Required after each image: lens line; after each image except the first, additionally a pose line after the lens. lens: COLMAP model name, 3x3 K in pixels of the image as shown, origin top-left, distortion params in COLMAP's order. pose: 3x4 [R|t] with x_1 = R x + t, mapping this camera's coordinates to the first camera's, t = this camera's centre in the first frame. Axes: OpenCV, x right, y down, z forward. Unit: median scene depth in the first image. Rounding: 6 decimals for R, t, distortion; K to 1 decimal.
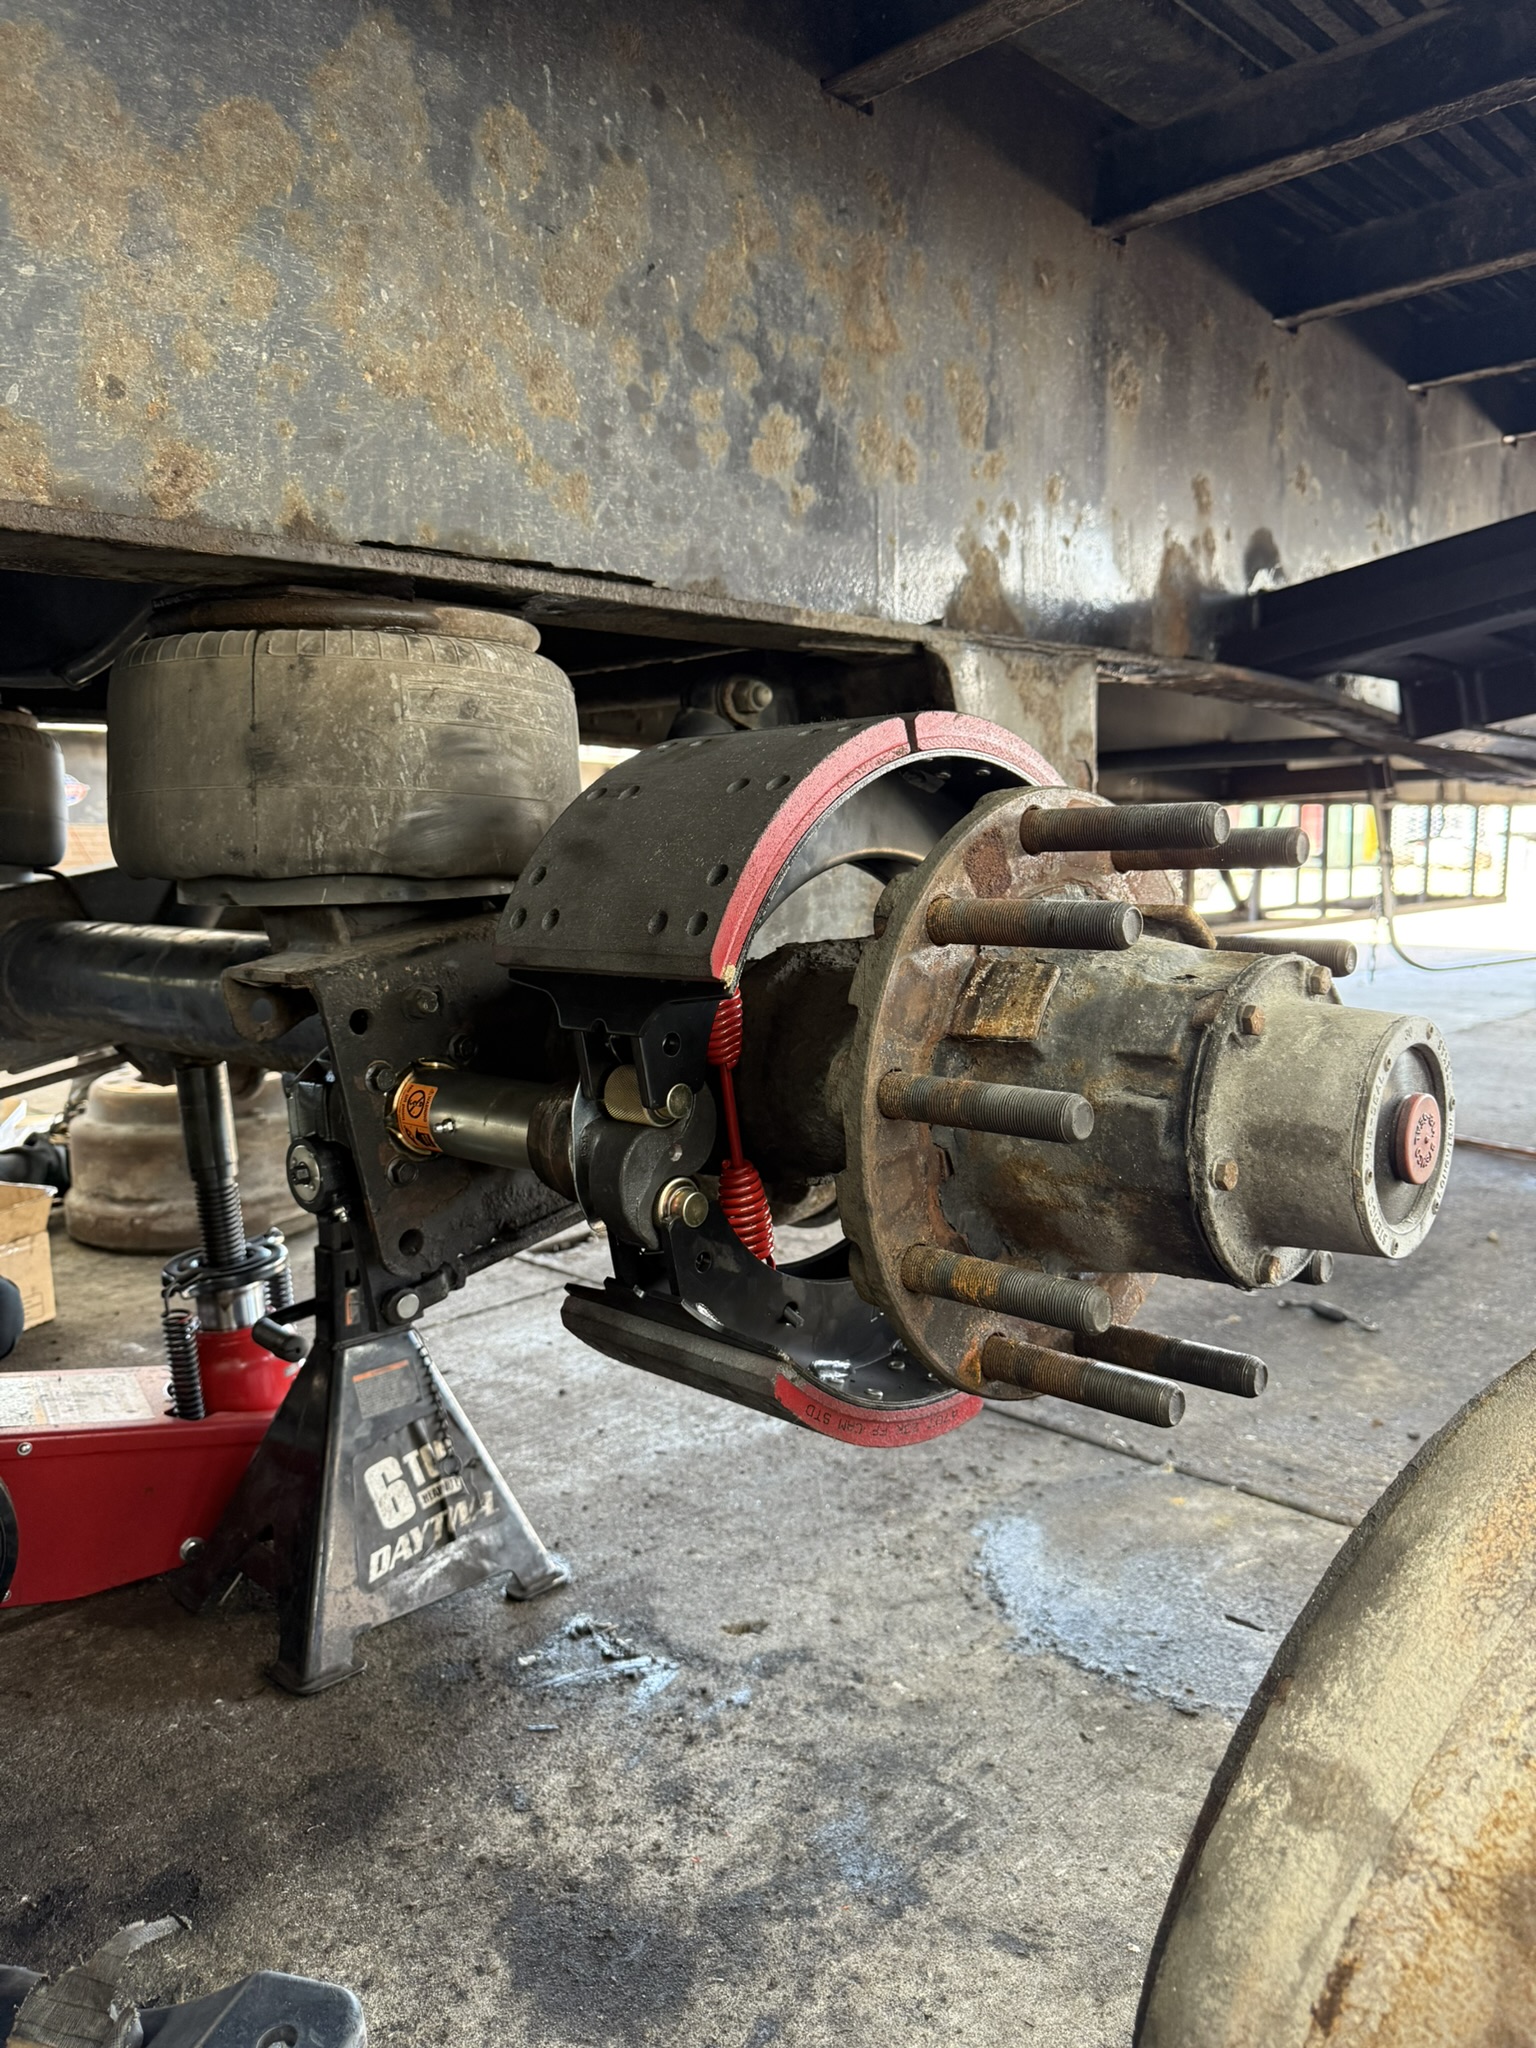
lens RADIAL K [[1470.3, 0, 756.6], [0, 1470.3, 1021.8], [0, 0, 1]] dist [0.040669, -0.068035]
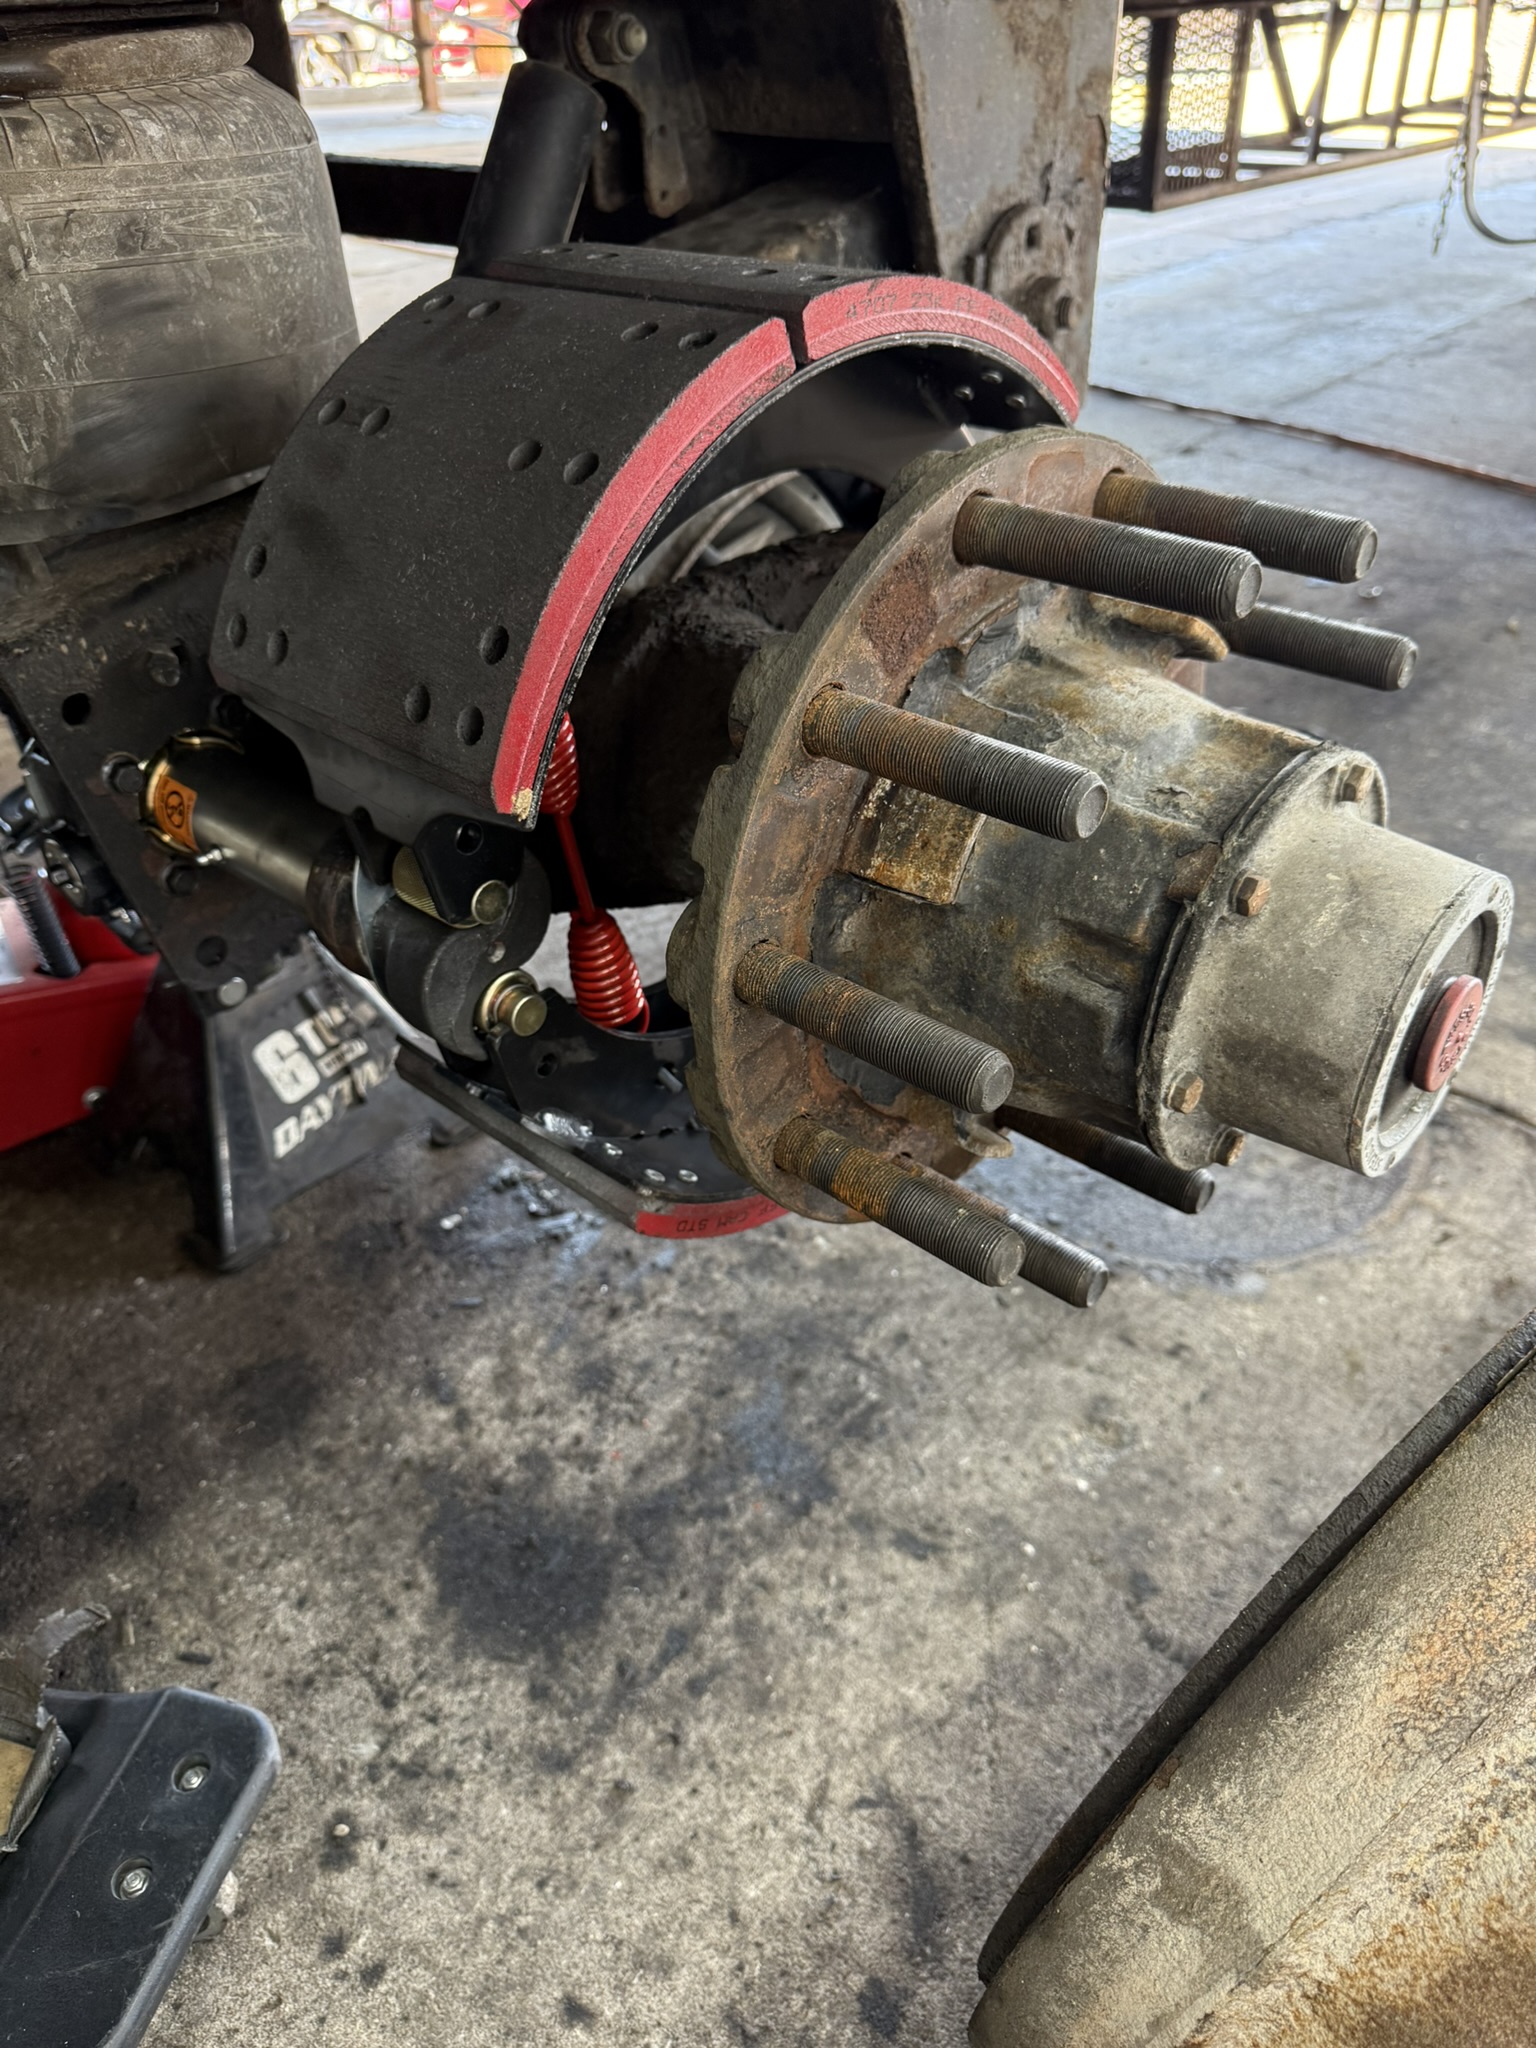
lens RADIAL K [[1470.3, 0, 769.3], [0, 1470.3, 1019.3], [0, 0, 1]] dist [0.040669, -0.068035]
pose [[0.999607, -0.025507, 0.011655, 0.069505], [0.016757, 0.876506, 0.481100, -0.220209], [-0.022487, -0.480715, 0.876588, 0.261821]]
